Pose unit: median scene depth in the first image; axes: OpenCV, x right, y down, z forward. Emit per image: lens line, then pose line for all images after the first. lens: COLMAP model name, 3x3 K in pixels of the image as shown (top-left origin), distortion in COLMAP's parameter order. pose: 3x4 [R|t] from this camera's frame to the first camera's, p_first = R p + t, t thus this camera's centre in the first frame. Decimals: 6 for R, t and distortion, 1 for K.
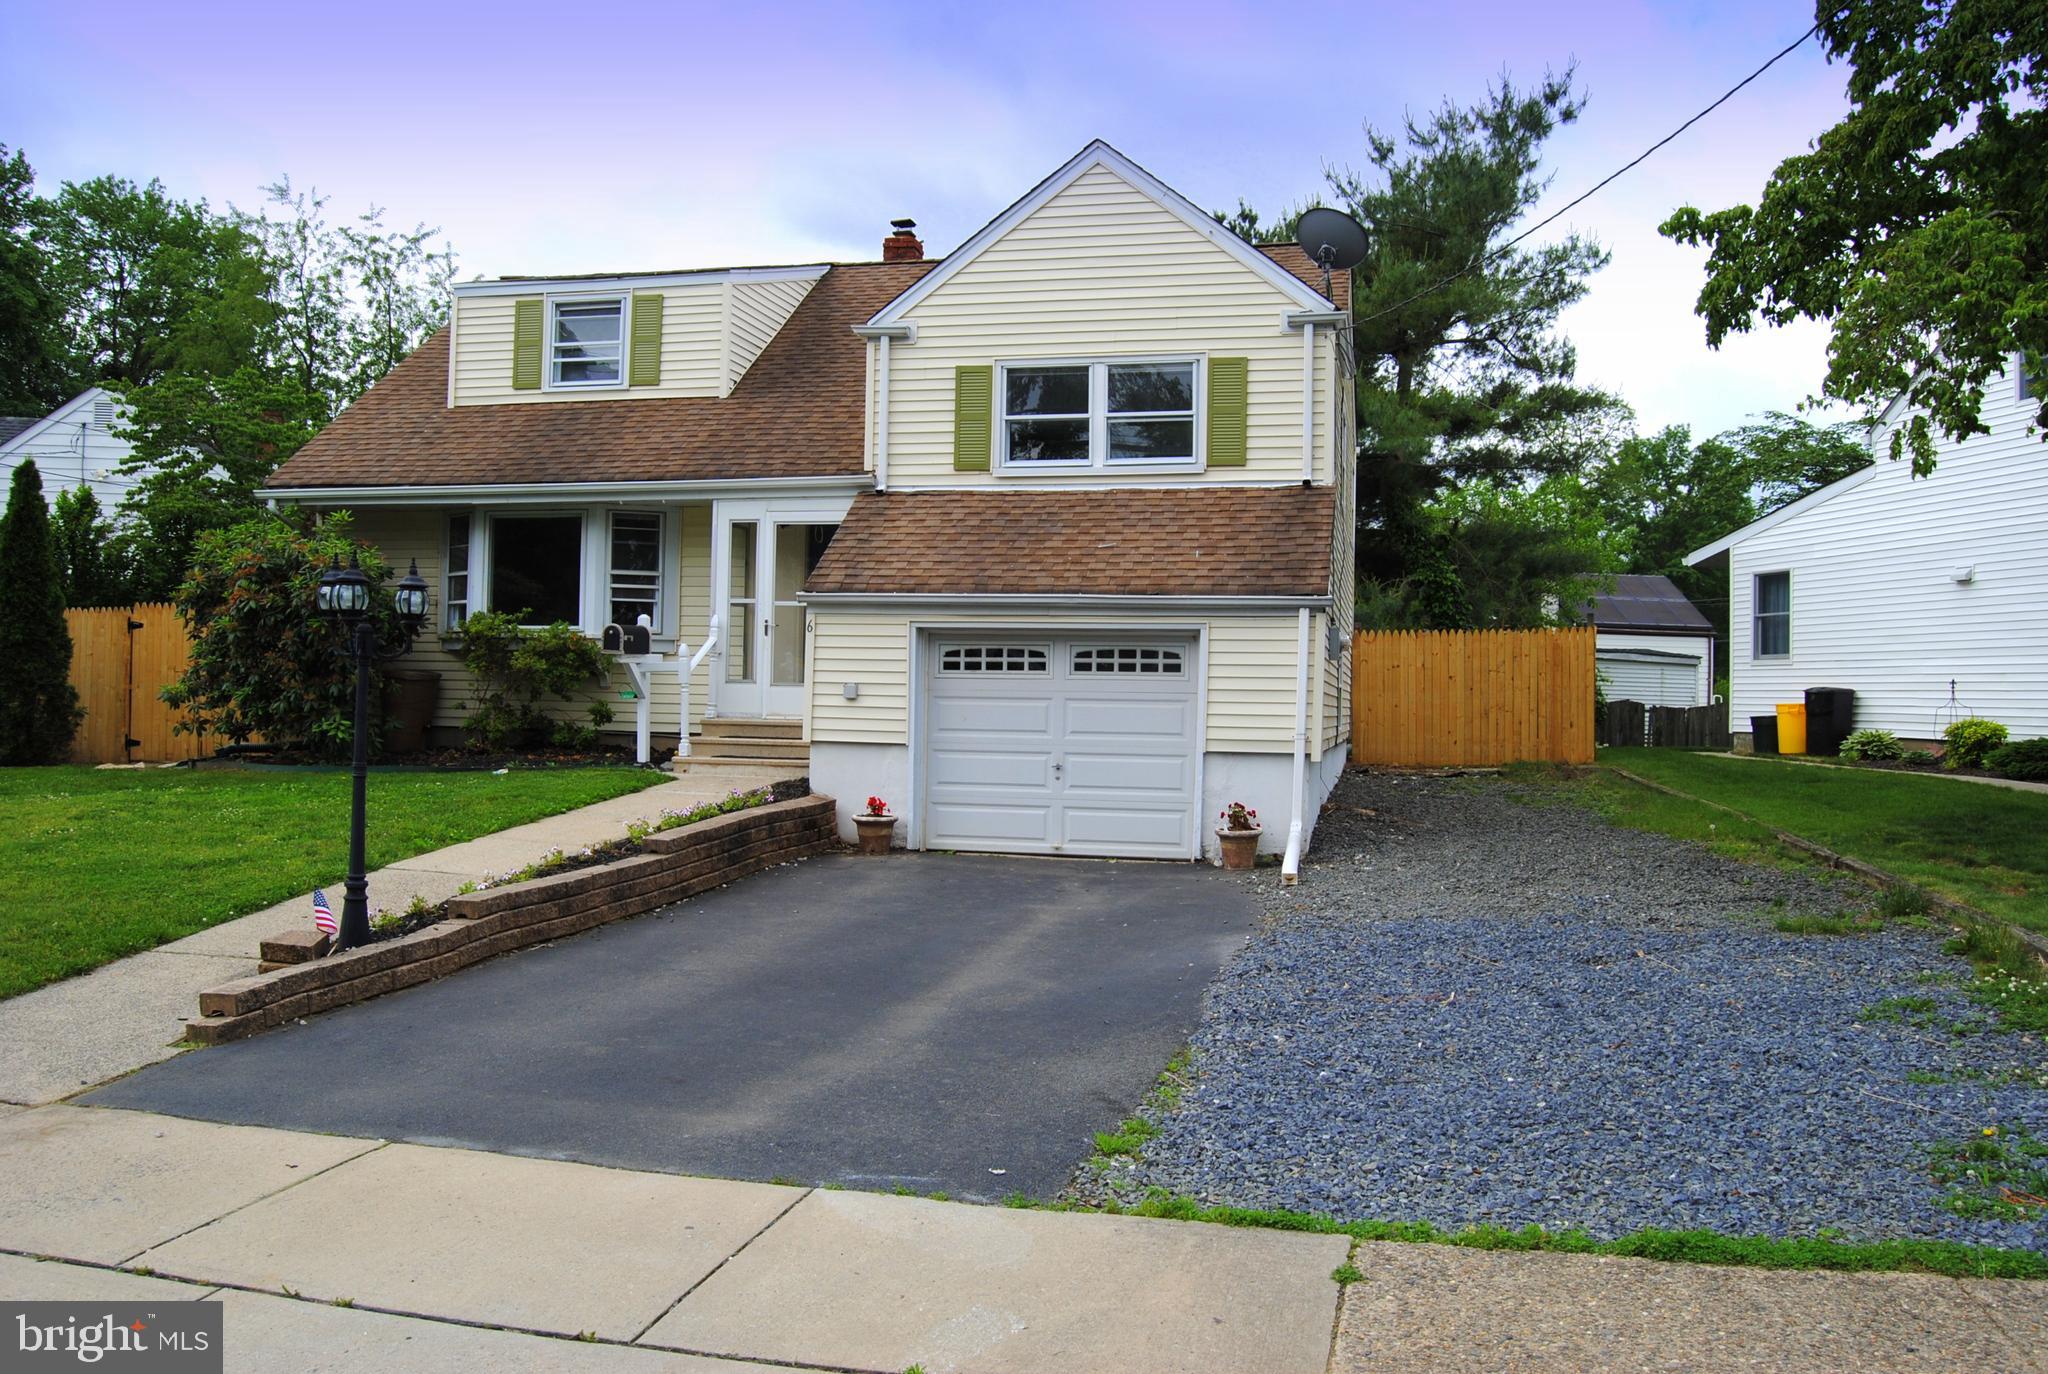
lens RADIAL K [[1648.3, 0, 1027.7], [0, 1648.3, 674.6], [0, 0, 1]] dist [-0.094071, 0.032588]
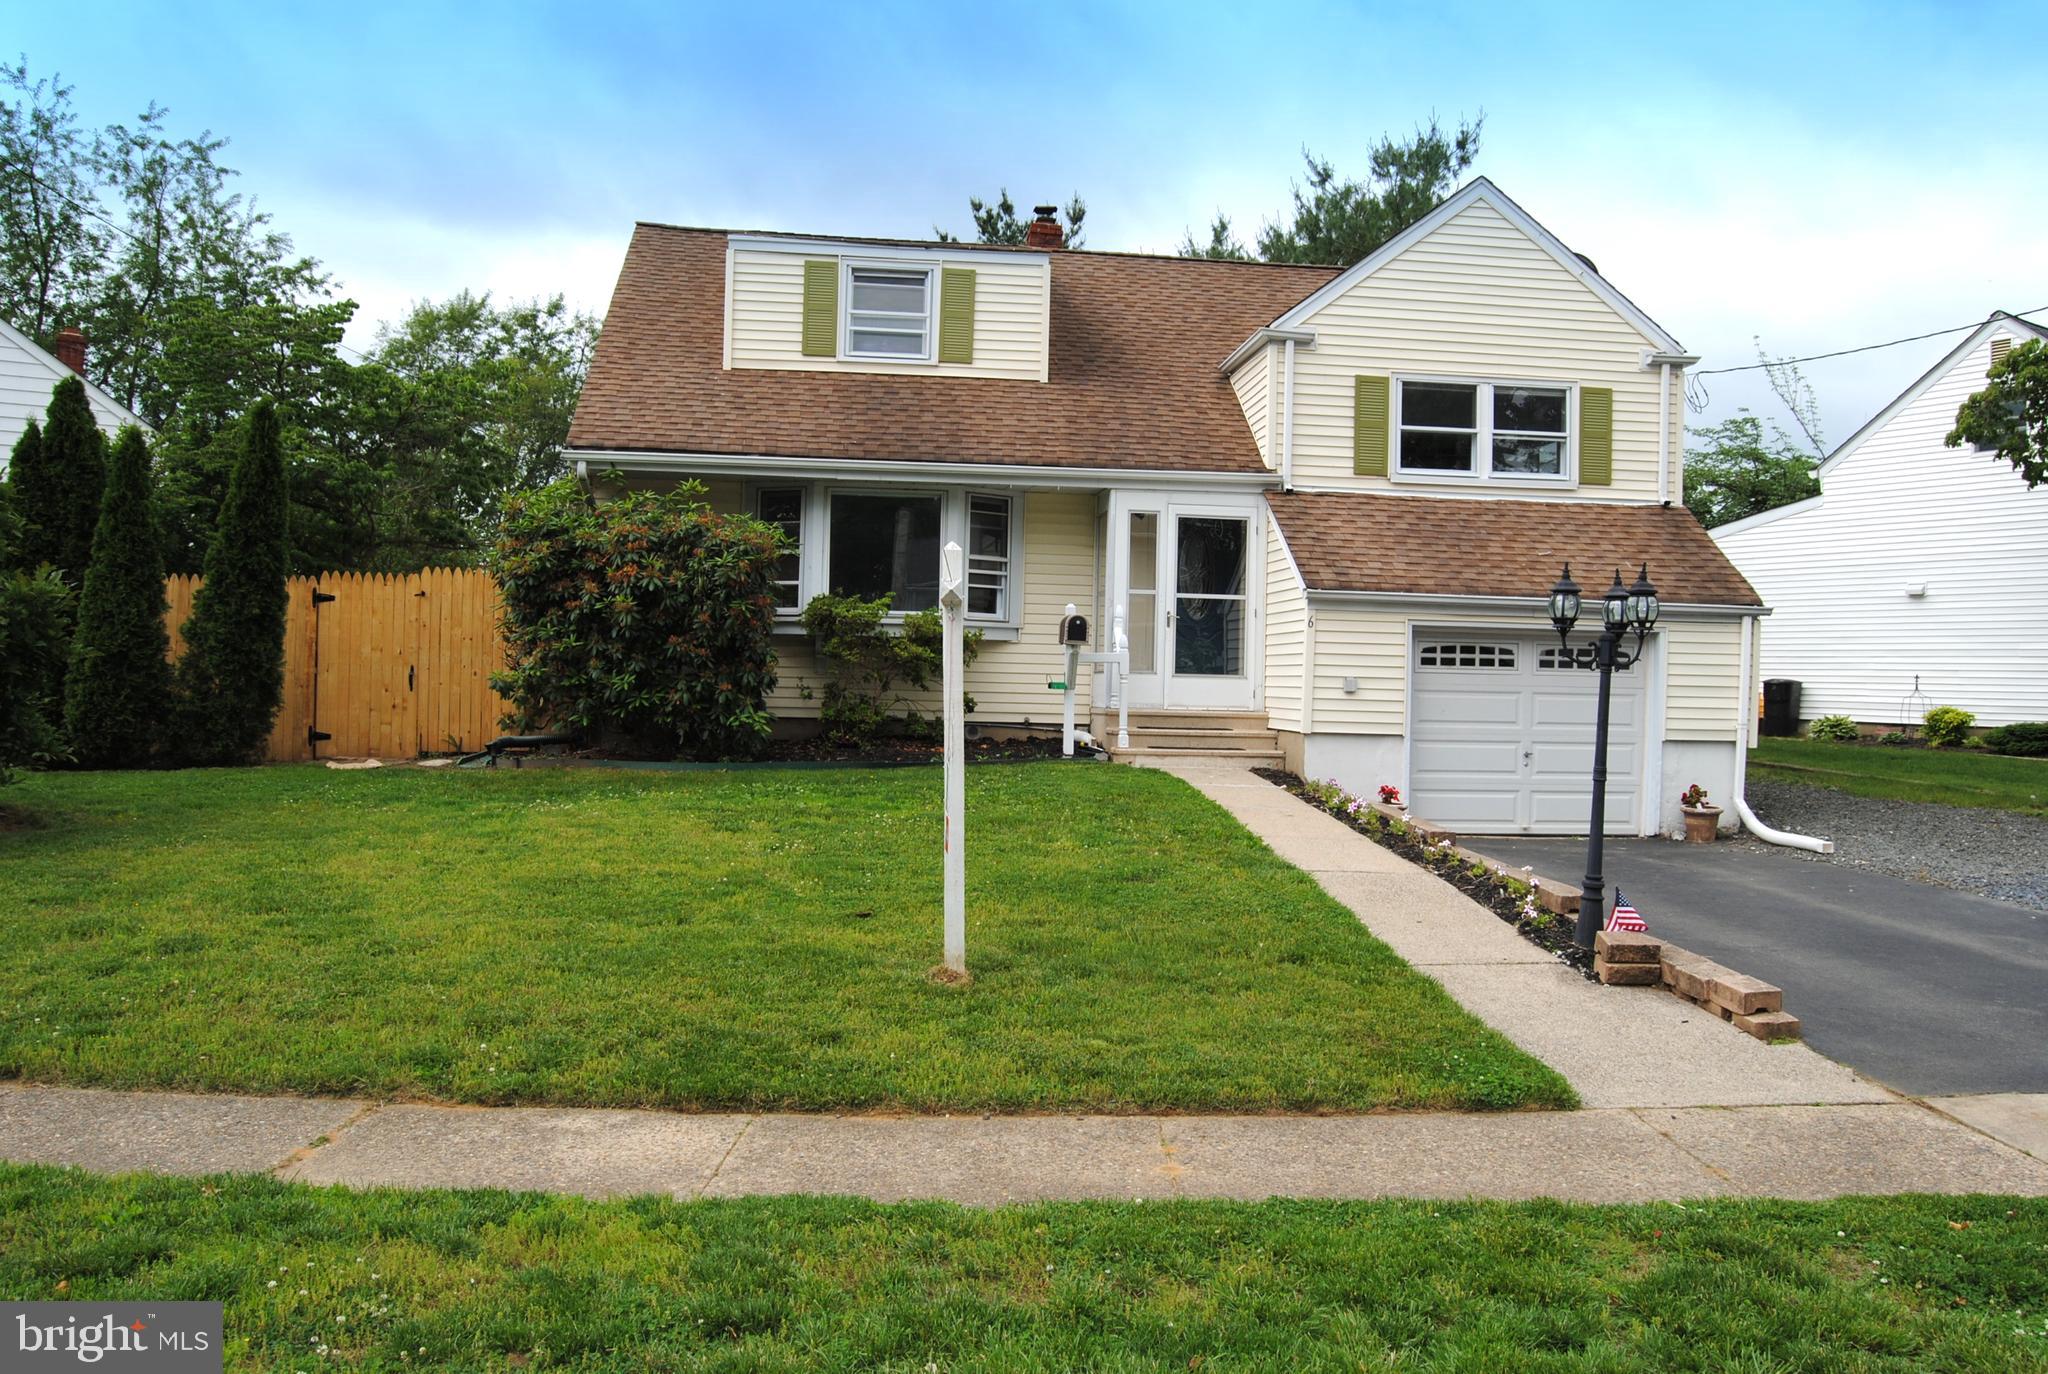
lens RADIAL K [[1648.3, 0, 1027.7], [0, 1648.3, 674.6], [0, 0, 1]] dist [-0.094071, 0.032588]
pose [[0.940074, 0.006384, 0.340911, -0.594624], [-0.011758, 0.999837, 0.013699, -0.007521], [-0.340768, -0.016887, 0.939996, 0.081109]]
